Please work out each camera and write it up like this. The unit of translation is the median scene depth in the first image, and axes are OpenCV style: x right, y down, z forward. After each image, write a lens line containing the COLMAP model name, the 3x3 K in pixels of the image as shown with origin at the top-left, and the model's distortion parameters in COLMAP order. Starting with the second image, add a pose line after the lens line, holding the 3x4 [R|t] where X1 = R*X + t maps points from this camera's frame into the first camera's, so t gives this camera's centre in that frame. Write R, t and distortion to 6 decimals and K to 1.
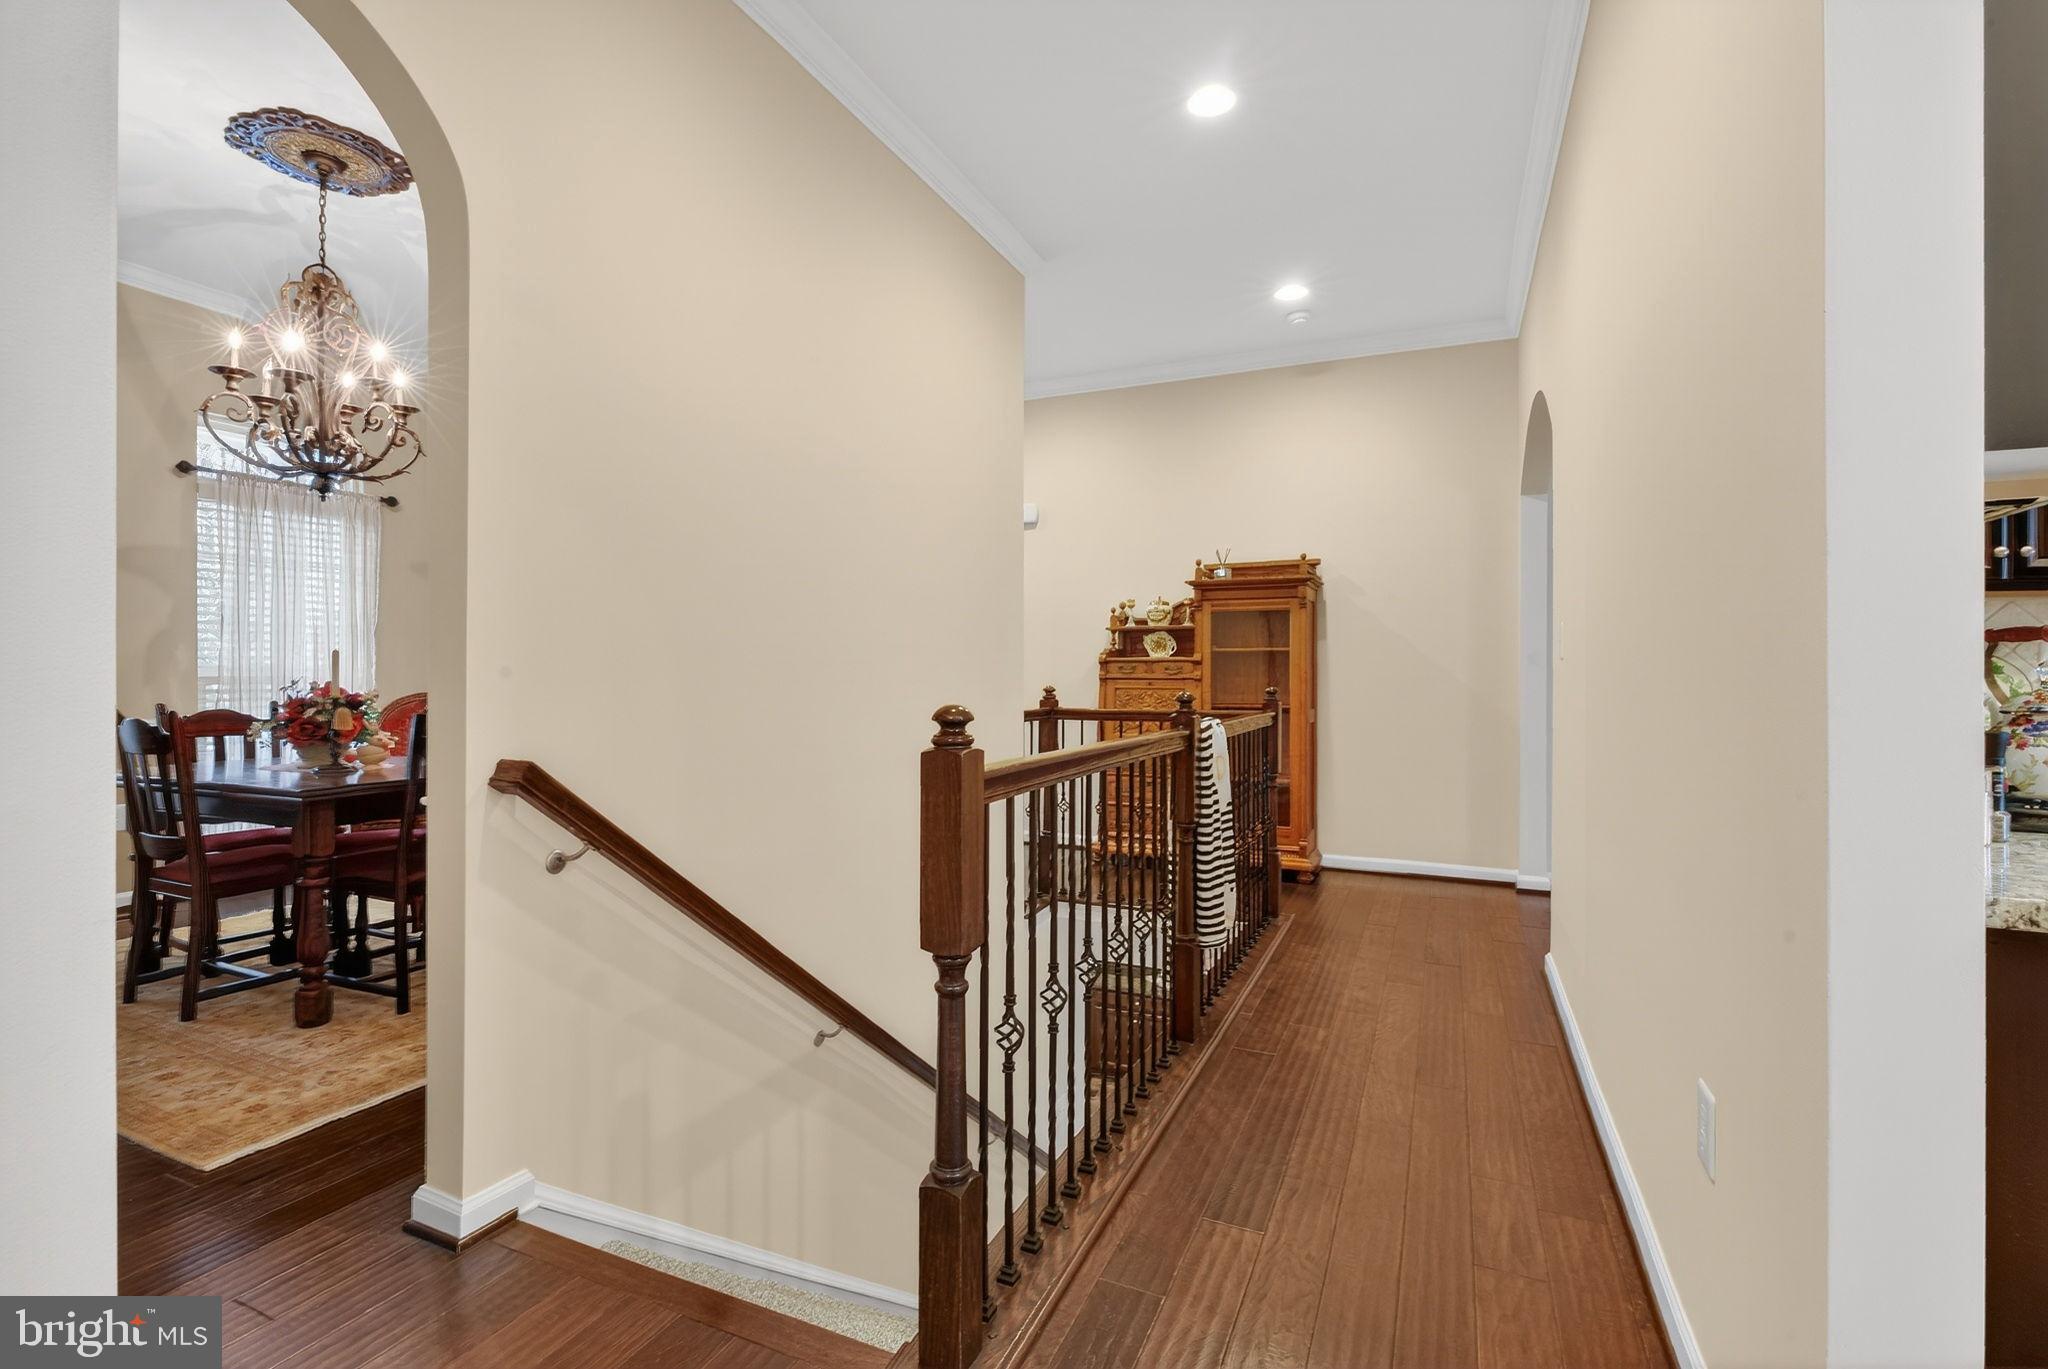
lens RADIAL K [[934.4, 0, 1032.5], [0, 934.4, 674.4], [0, 0, 1]] dist [-0.002320, -0.000551]
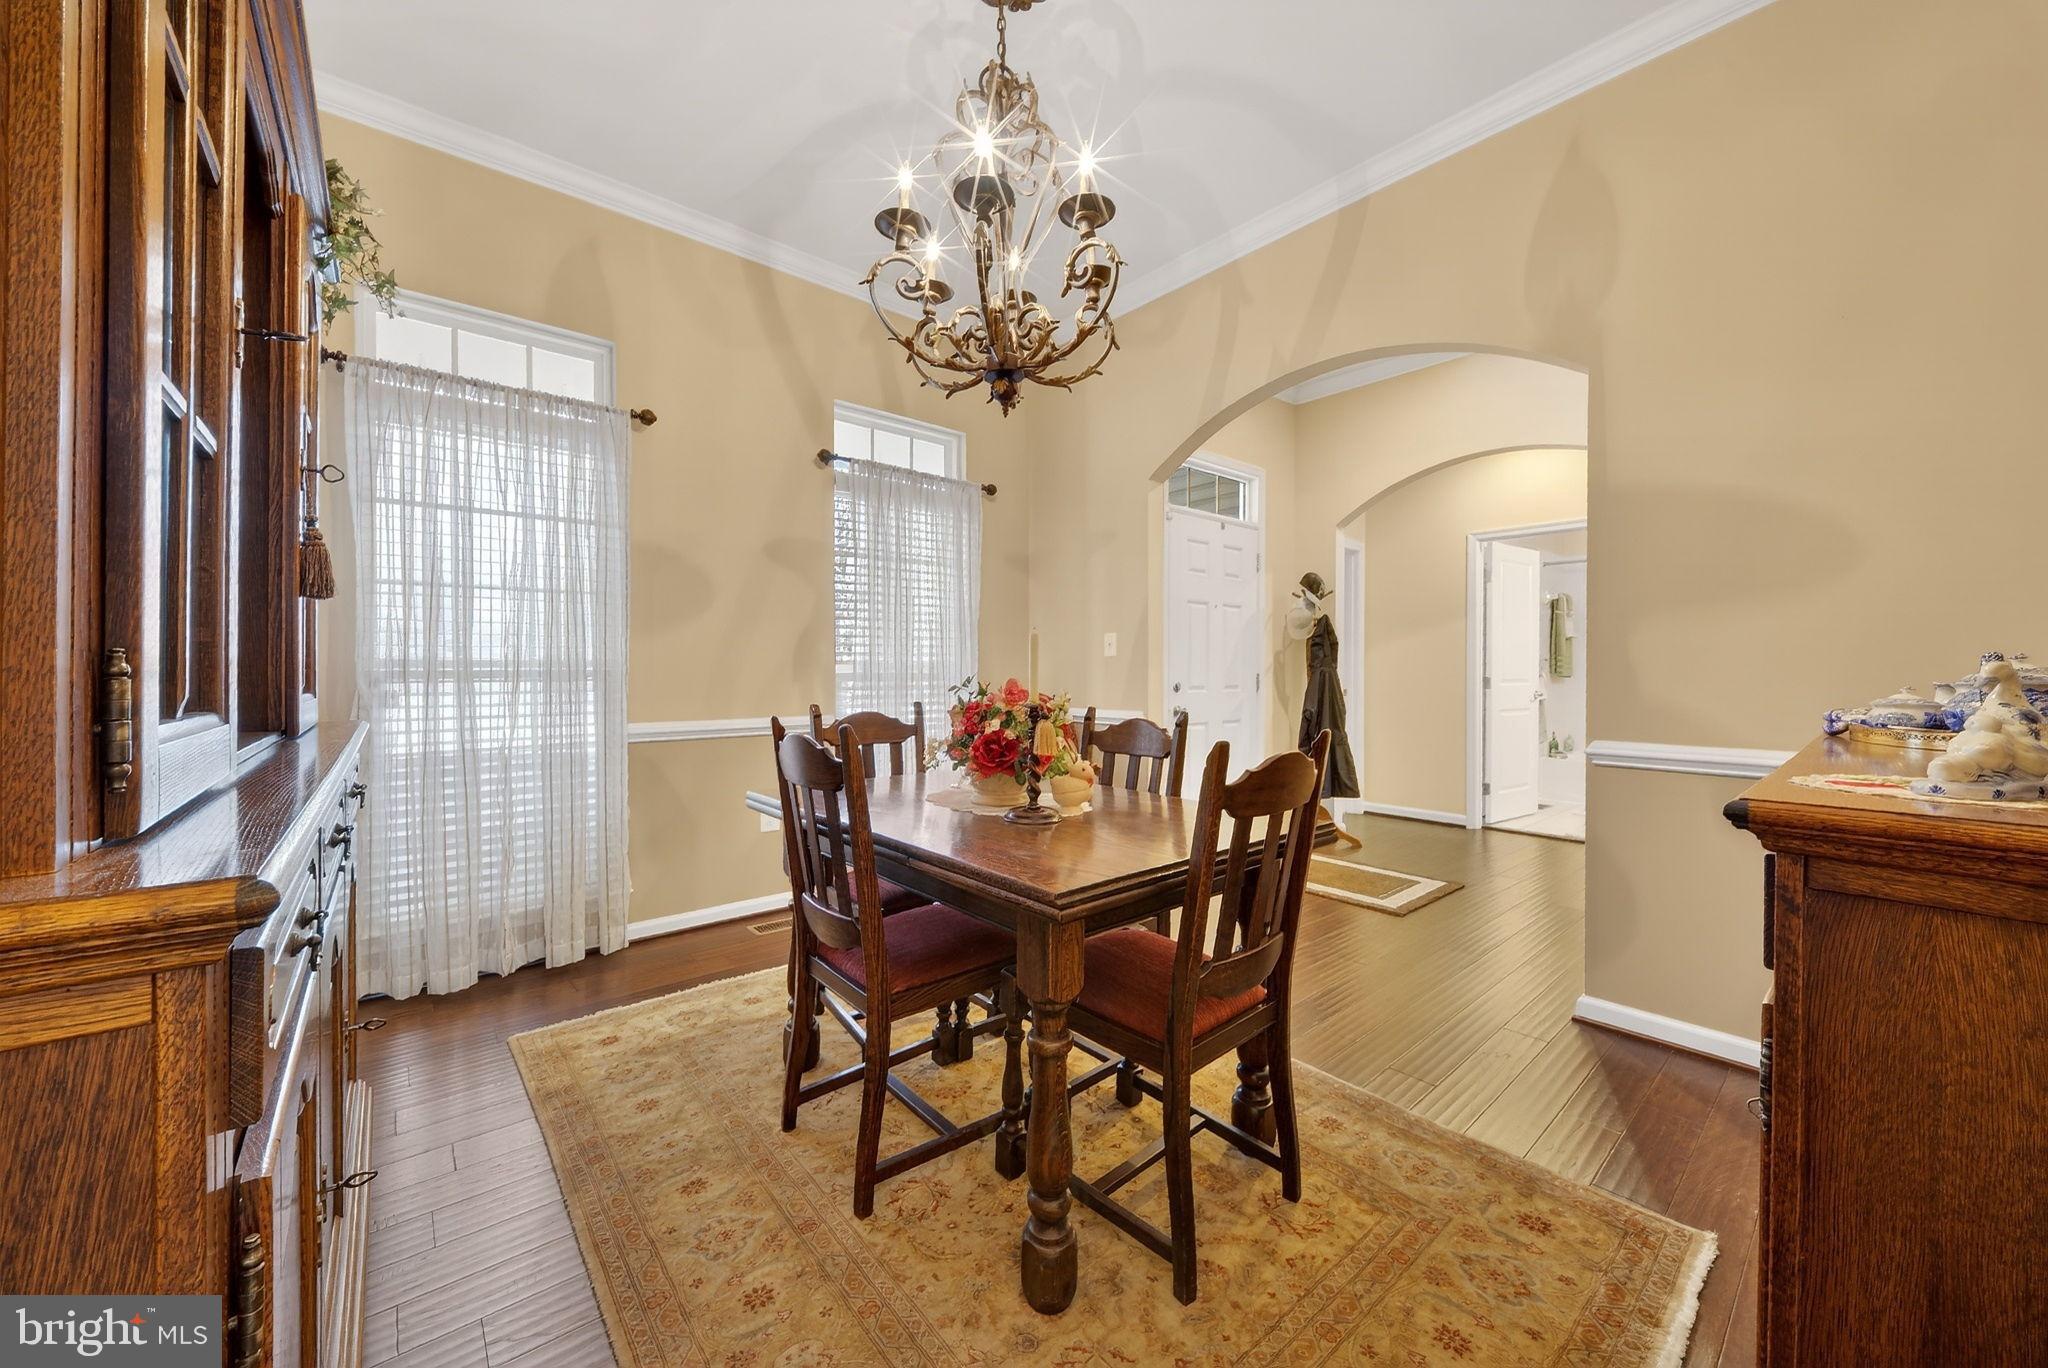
lens RADIAL K [[738.9, 0, 1026.1], [0, 738.9, 687.8], [0, 0, 1]] dist [0.000187, -0.000223]
pose [[0.903488, 0.010646, -0.428482, -0.527591], [-0.003315, 0.999835, 0.017850, 0.004764], [0.428601, -0.014707, 0.903374, 0.530573]]
